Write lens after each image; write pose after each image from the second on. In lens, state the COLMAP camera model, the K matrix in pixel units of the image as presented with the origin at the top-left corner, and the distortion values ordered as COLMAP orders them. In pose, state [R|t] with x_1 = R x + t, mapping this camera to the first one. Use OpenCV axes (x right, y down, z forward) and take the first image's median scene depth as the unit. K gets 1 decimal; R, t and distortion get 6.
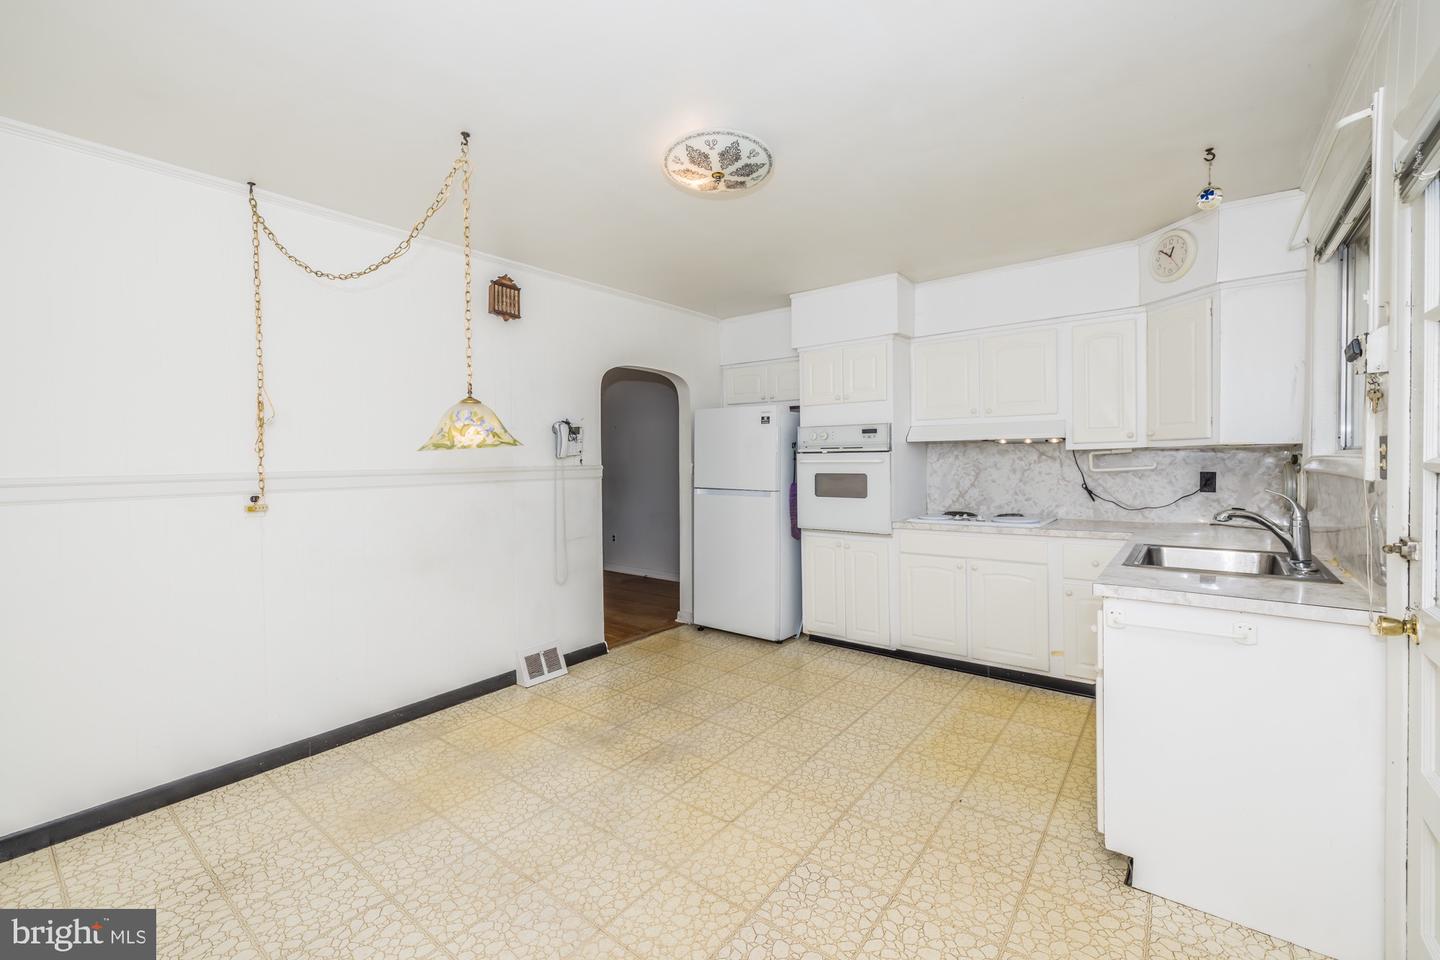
lens RADIAL K [[600.6, 0, 720.9], [0, 600.6, 465.0], [0, 0, 1]] dist [0.002613, 0.000941]
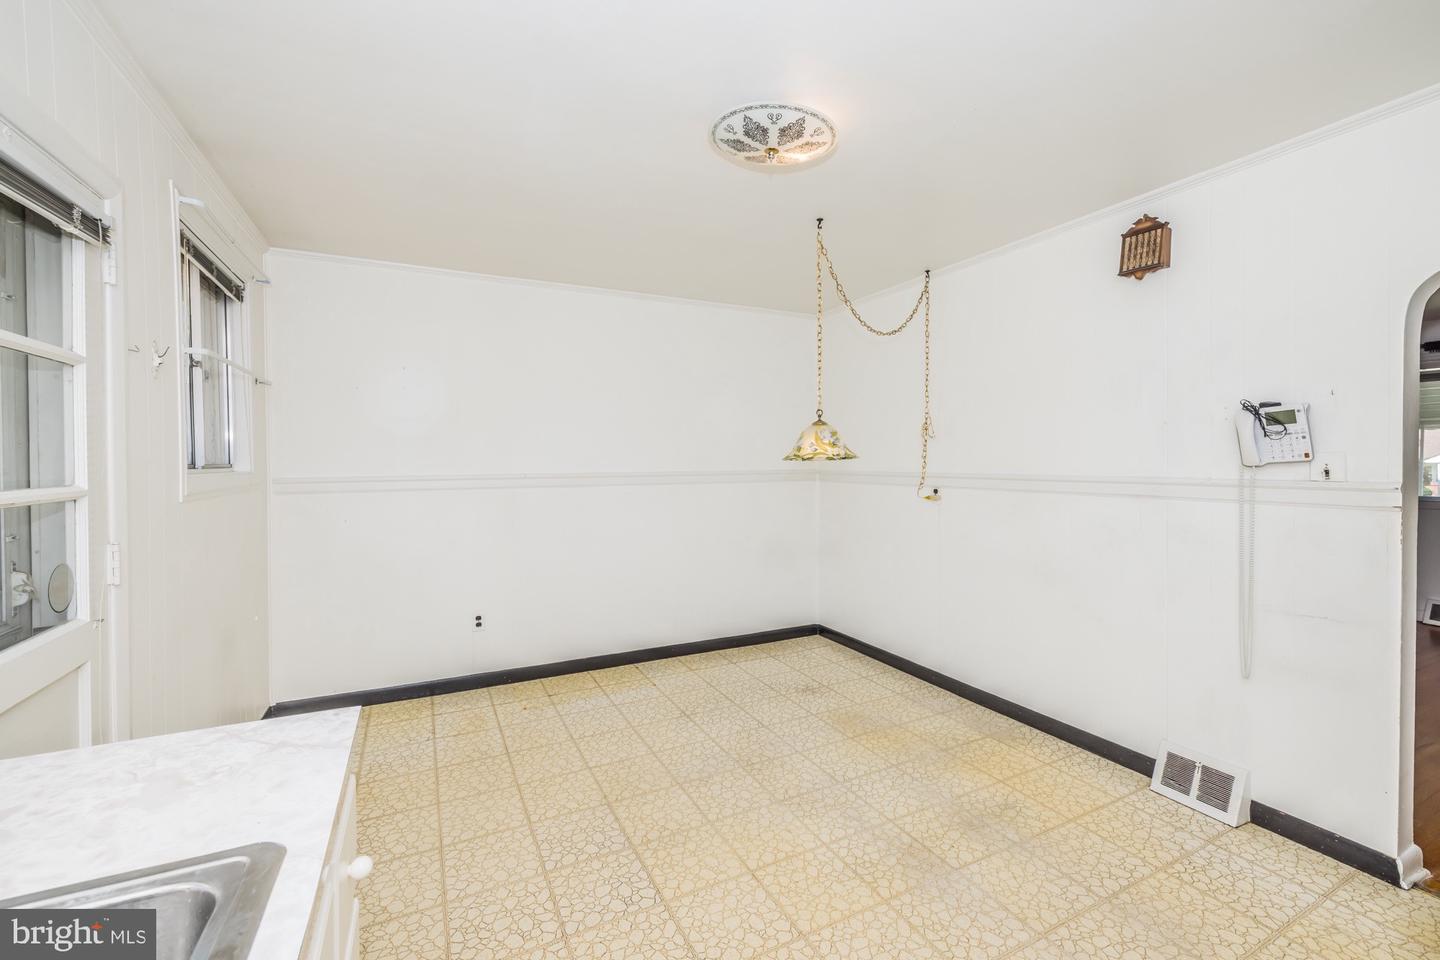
lens RADIAL K [[599.3, 0, 712.3], [0, 599.3, 468.0], [0, 0, 1]] dist [0.000352, -0.000065]
pose [[-0.434883, 0.027299, -0.900073, 0.514266], [-0.000880, 0.999527, 0.030741, -0.029157], [0.900487, 0.014161, -0.434653, 0.811551]]
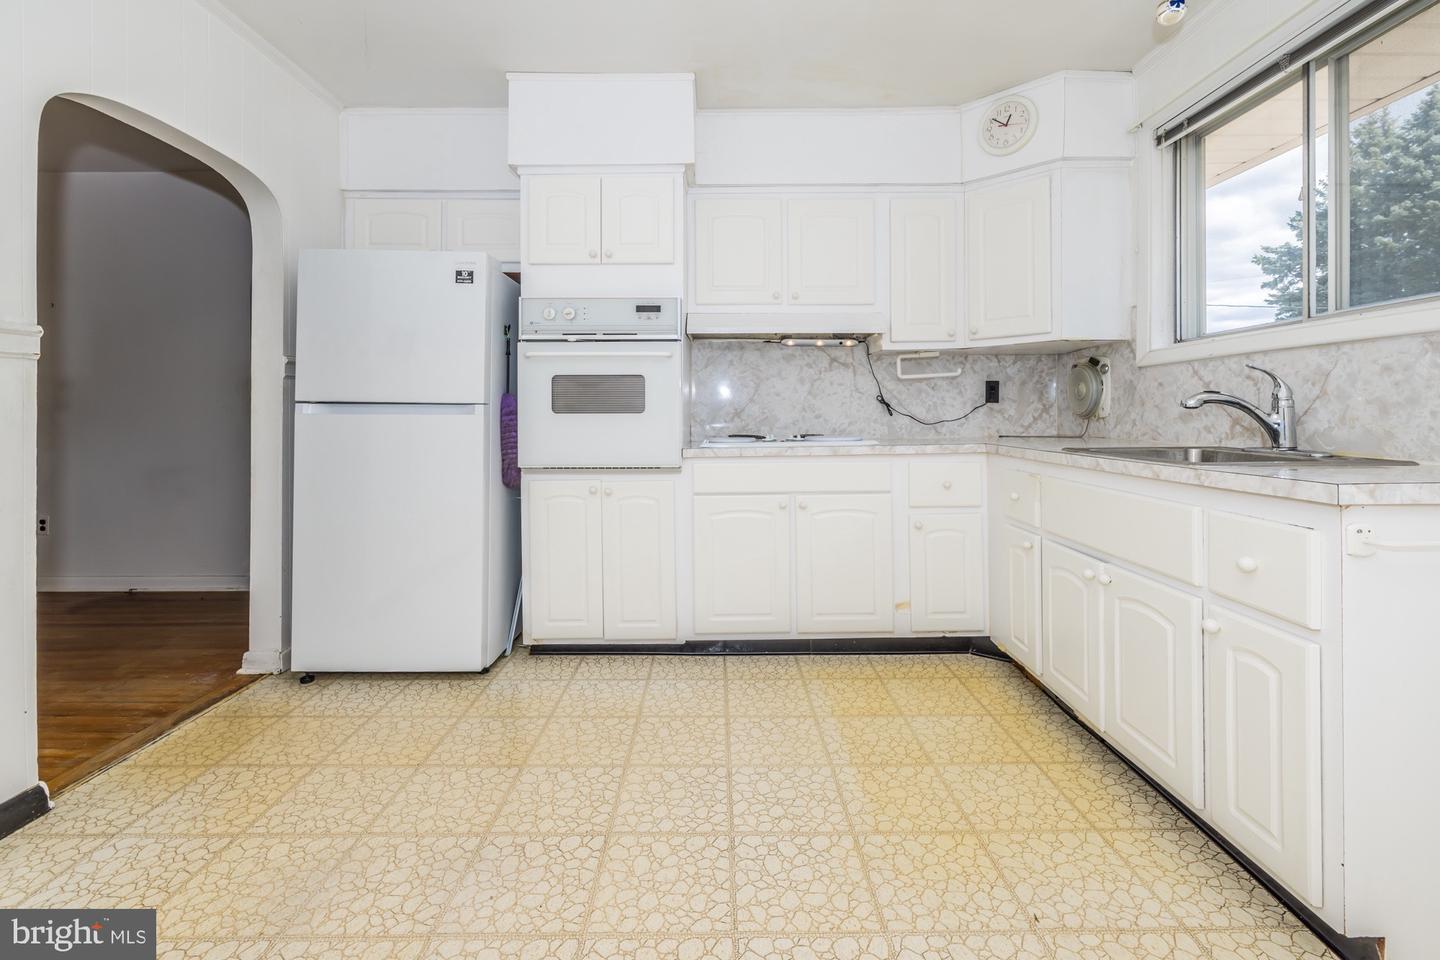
lens RADIAL K [[628.9, 0, 720.8], [0, 628.9, 411.4], [0, 0, 1]] dist [0.000724, 0.000507]
pose [[0.786120, 0.010969, 0.617977, -0.115849], [-0.000117, 0.999845, -0.017598, 0.071164], [-0.618074, 0.013762, 0.785999, 0.463264]]
